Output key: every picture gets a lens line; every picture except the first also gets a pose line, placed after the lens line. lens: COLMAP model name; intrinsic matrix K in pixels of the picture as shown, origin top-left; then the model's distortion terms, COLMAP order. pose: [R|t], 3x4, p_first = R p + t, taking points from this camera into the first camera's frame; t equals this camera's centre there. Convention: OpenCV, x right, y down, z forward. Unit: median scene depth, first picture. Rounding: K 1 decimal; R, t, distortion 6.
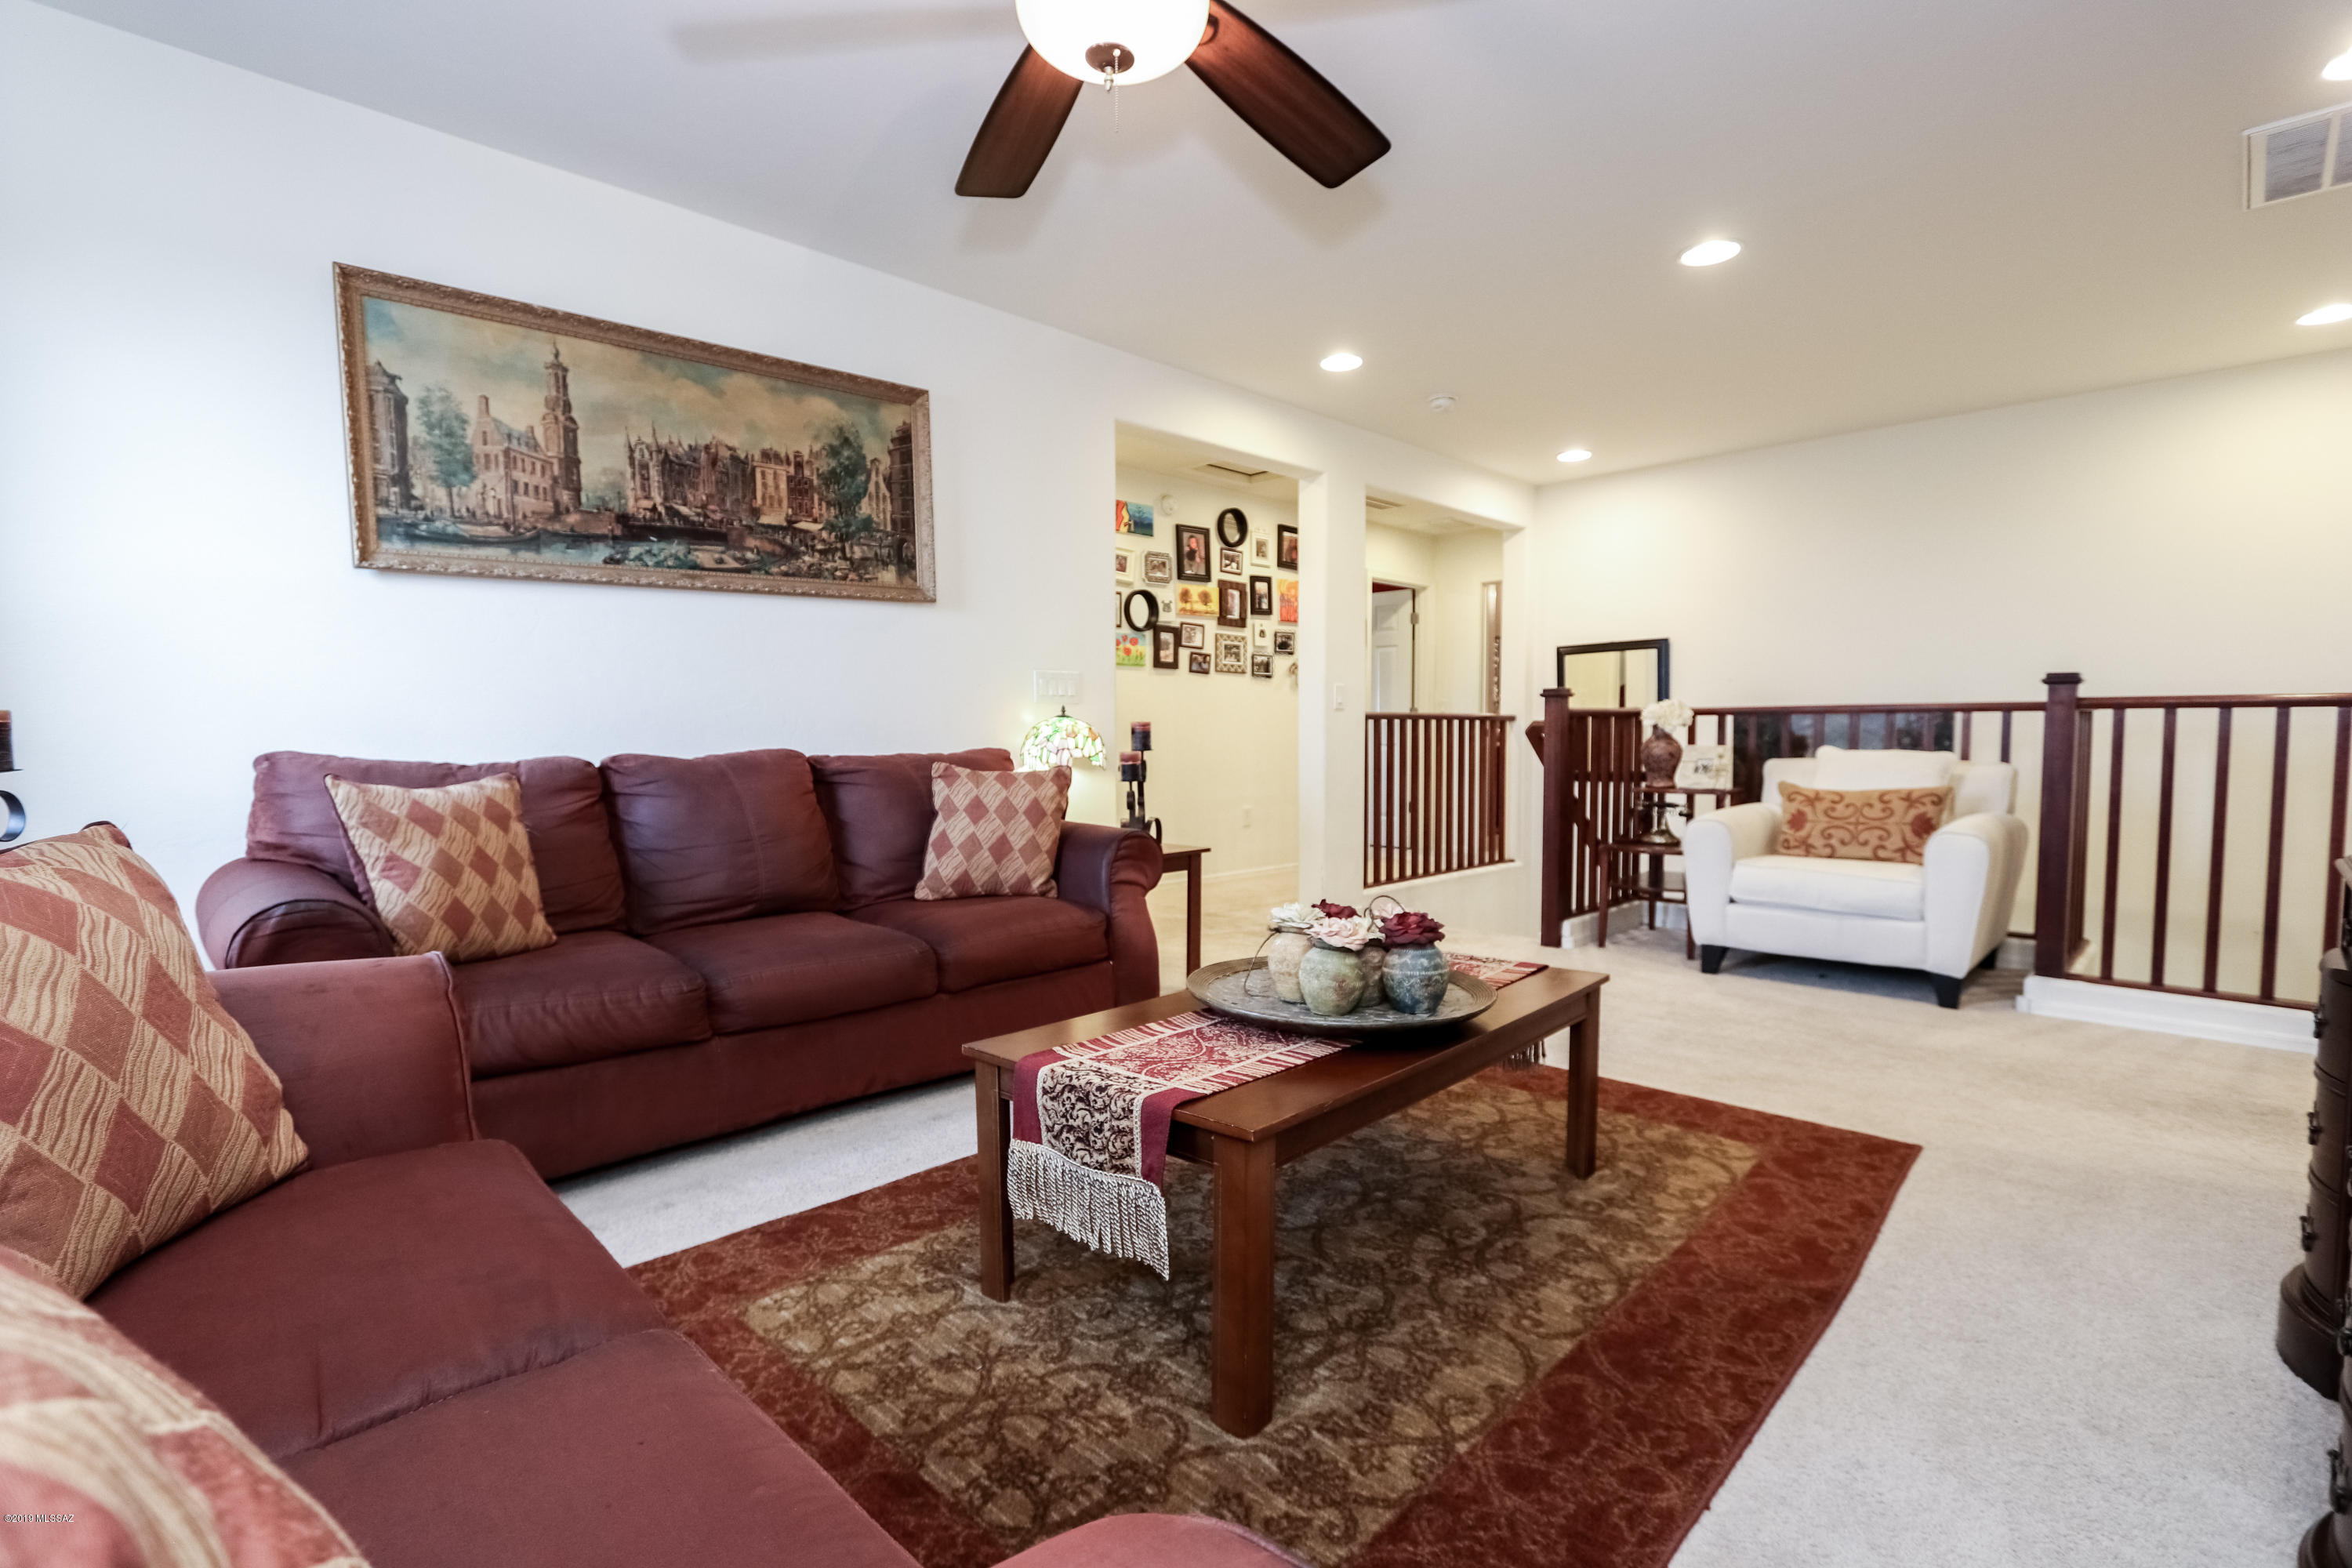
lens RADIAL K [[1066.7, 0, 1165.1], [0, 1066.7, 787.6], [0, 0, 1]] dist [-0.018517, -0.000131]
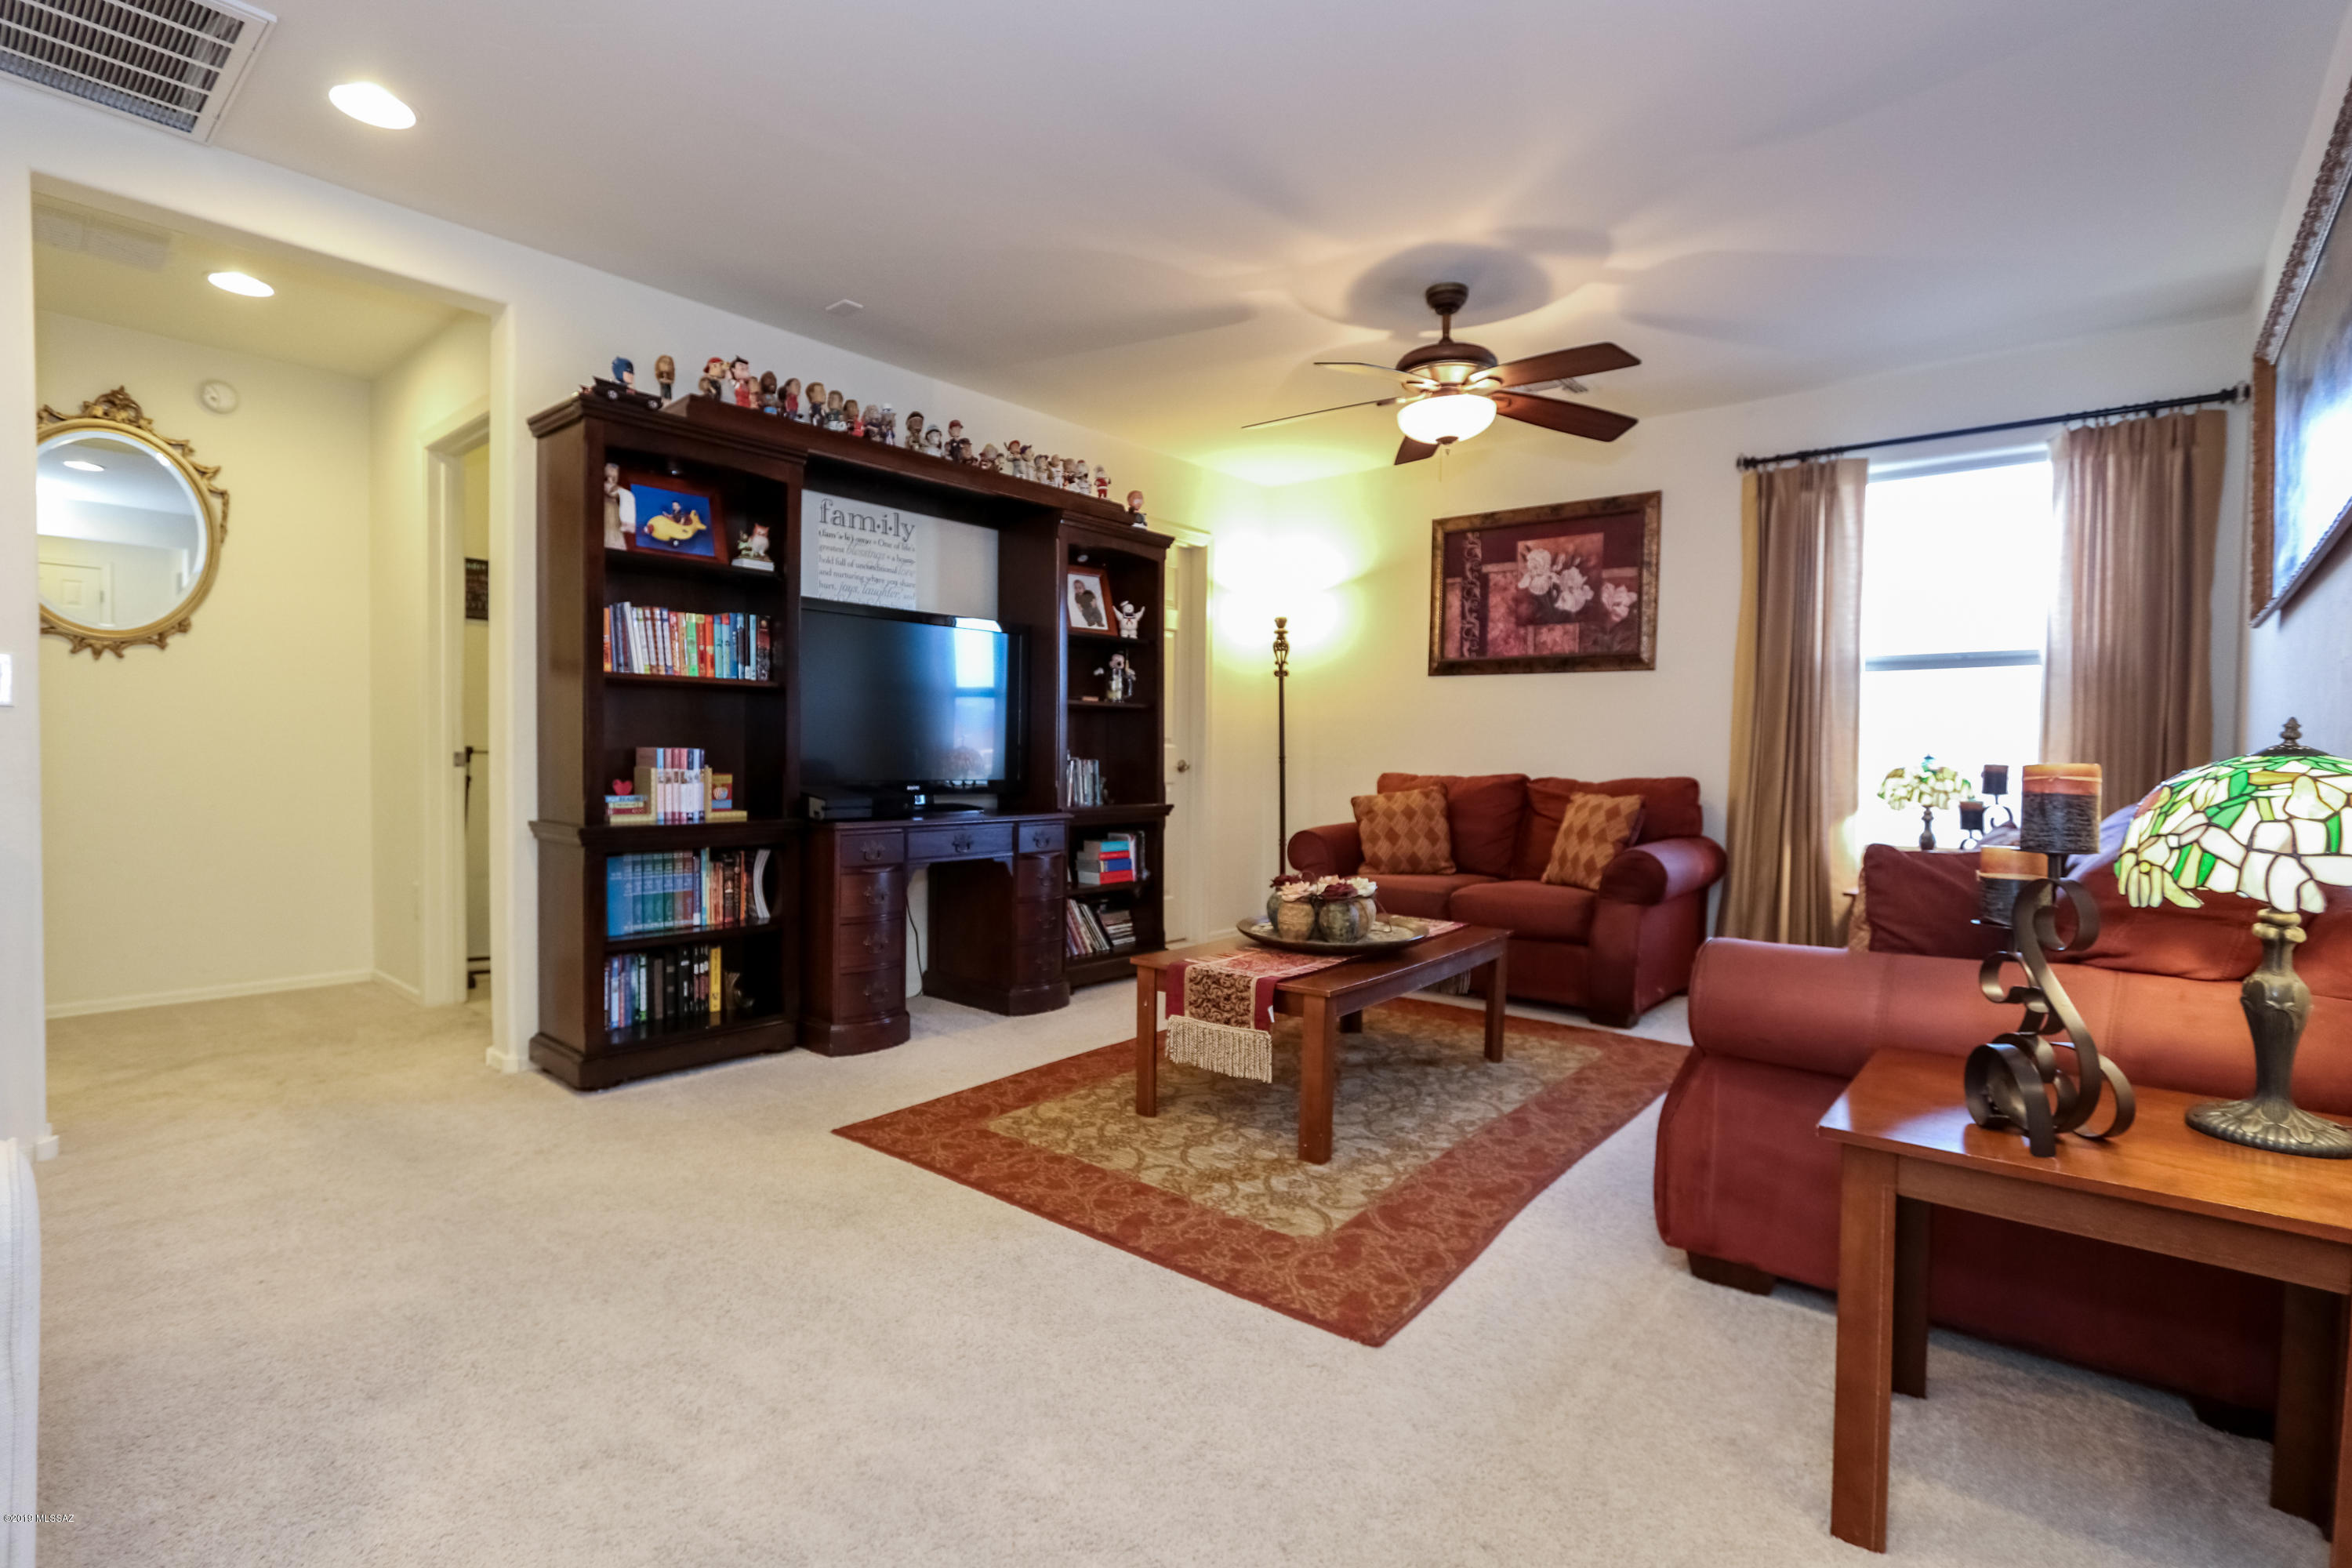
lens RADIAL K [[1111.6, 0, 1154.8], [0, 1111.6, 784.5], [0, 0, 1]] dist [-0.016674, 0.000715]
pose [[-0.996249, -0.007165, -0.086238, 0.341488], [-0.014060, 0.996727, 0.079609, -0.094155], [0.085385, 0.080523, -0.993089, 1.564911]]
